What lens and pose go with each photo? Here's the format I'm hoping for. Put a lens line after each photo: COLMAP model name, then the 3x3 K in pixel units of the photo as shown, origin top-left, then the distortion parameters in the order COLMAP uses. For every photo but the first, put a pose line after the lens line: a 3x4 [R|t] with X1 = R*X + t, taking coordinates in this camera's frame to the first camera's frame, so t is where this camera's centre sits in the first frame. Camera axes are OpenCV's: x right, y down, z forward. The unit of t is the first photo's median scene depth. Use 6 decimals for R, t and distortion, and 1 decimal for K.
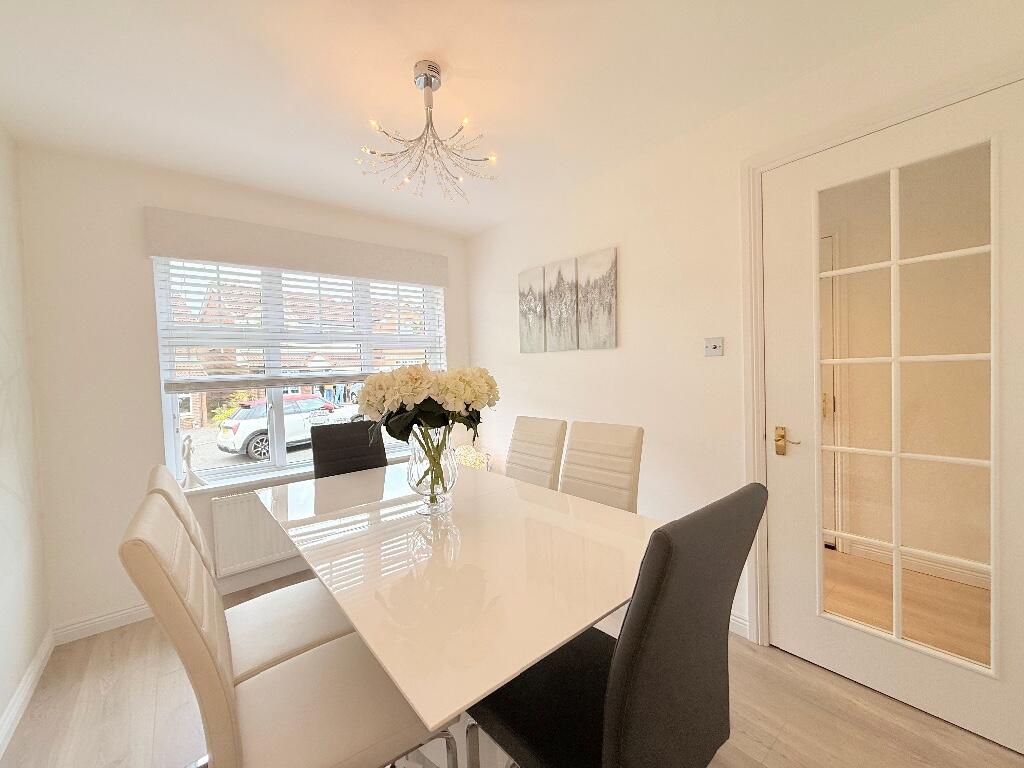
lens RADIAL K [[409.6, 0, 514.3], [0, 409.6, 389.6], [0, 0, 1]] dist [0.000440, 0.000065]
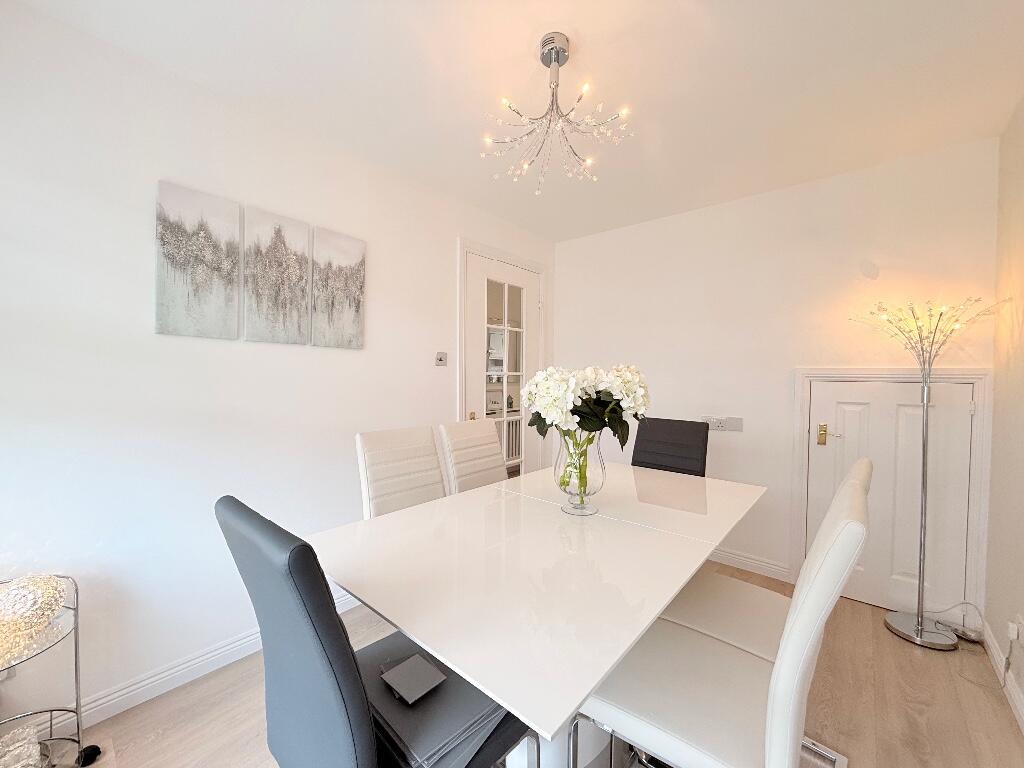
lens RADIAL K [[406.4, 0, 510.9], [0, 406.4, 384.4], [0, 0, 1]] dist [-0.000724, 0.000031]
pose [[-0.136418, 0.000616, 0.990651, -0.687255], [0.026802, 0.999636, 0.003069, -0.015210], [-0.990289, 0.026970, -0.136385, 0.763071]]
